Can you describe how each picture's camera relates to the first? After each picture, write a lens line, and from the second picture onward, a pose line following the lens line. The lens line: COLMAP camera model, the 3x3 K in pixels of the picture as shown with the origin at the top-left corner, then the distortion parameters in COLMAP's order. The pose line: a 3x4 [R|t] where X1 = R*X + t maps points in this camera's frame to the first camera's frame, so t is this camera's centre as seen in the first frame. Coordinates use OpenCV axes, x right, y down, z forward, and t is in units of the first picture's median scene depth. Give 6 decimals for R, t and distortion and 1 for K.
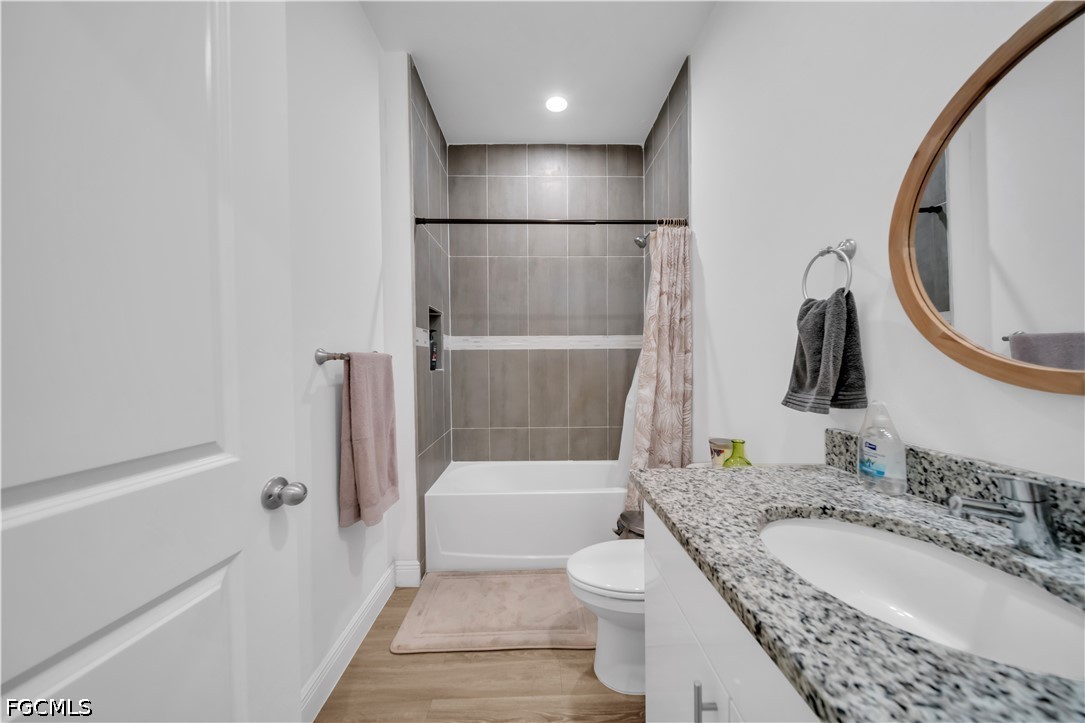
lens RADIAL K [[374.7, 0, 544.6], [0, 374.7, 367.9], [0, 0, 1]] dist [0.003355, -0.002219]
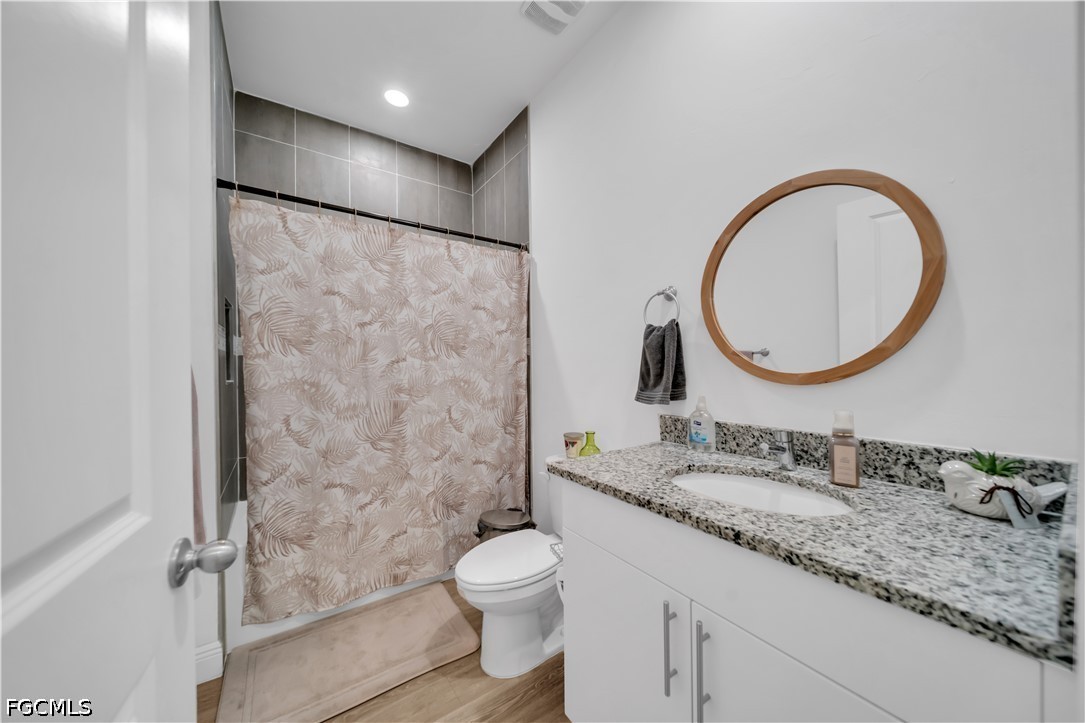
lens RADIAL K [[374.7, 0, 544.6], [0, 374.7, 367.9], [0, 0, 1]] dist [0.003355, -0.002219]
pose [[0.834895, -0.000884, 0.550409, -0.457279], [0.013288, 0.999740, -0.018552, 0.001102], [-0.550249, 0.022803, 0.834689, 0.048880]]
